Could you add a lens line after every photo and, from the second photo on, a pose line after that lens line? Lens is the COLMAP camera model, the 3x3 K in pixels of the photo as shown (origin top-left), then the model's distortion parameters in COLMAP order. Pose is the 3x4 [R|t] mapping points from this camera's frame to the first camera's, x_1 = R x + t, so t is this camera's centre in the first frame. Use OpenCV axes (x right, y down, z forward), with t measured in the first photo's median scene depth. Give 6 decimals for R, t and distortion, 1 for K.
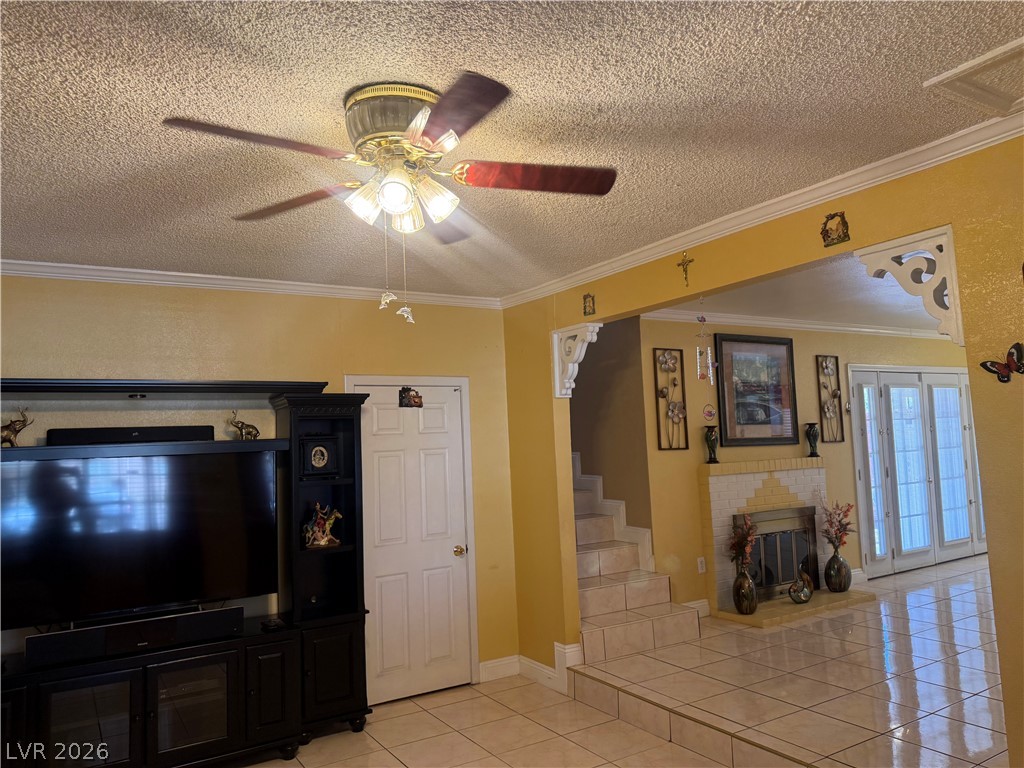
lens RADIAL K [[722.0, 0, 513.3], [0, 722.0, 378.3], [0, 0, 1]] dist [0.069318, -0.094872]
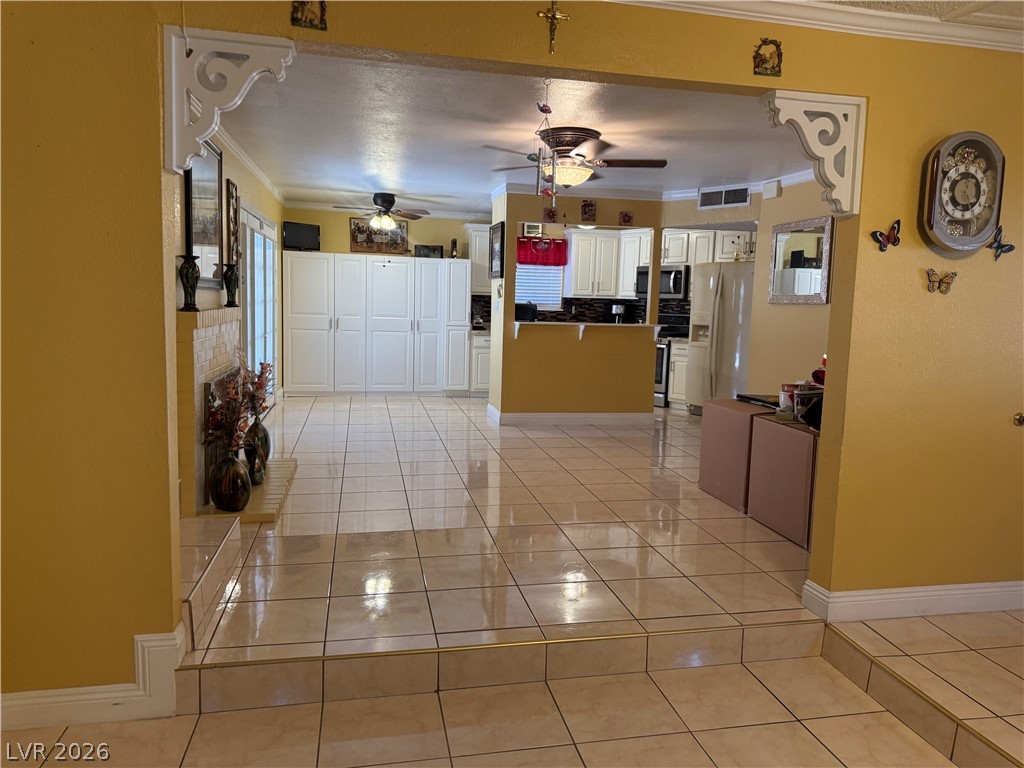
lens RADIAL K [[722.0, 0, 518.6], [0, 722.0, 379.2], [0, 0, 1]] dist [0.069318, -0.094872]
pose [[0.331966, -0.053239, 0.941788, -0.281169], [-0.130566, 0.986202, 0.101773, 0.071842], [-0.934212, -0.156751, 0.320434, 0.489983]]
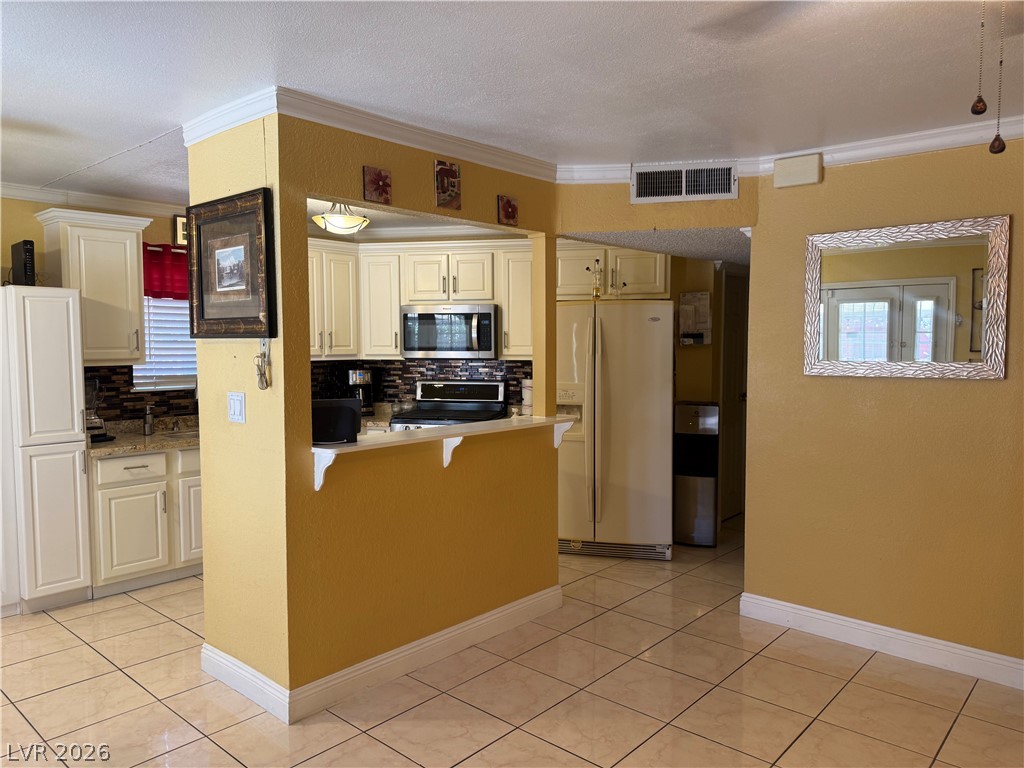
lens RADIAL K [[722.0, 0, 512.3], [0, 722.0, 386.8], [0, 0, 1]] dist [0.069318, -0.094872]
pose [[-0.286584, -0.019612, 0.957854, 0.404686], [-0.076112, 0.997096, -0.002357, 0.050917], [-0.955027, -0.073580, -0.287244, 0.936467]]
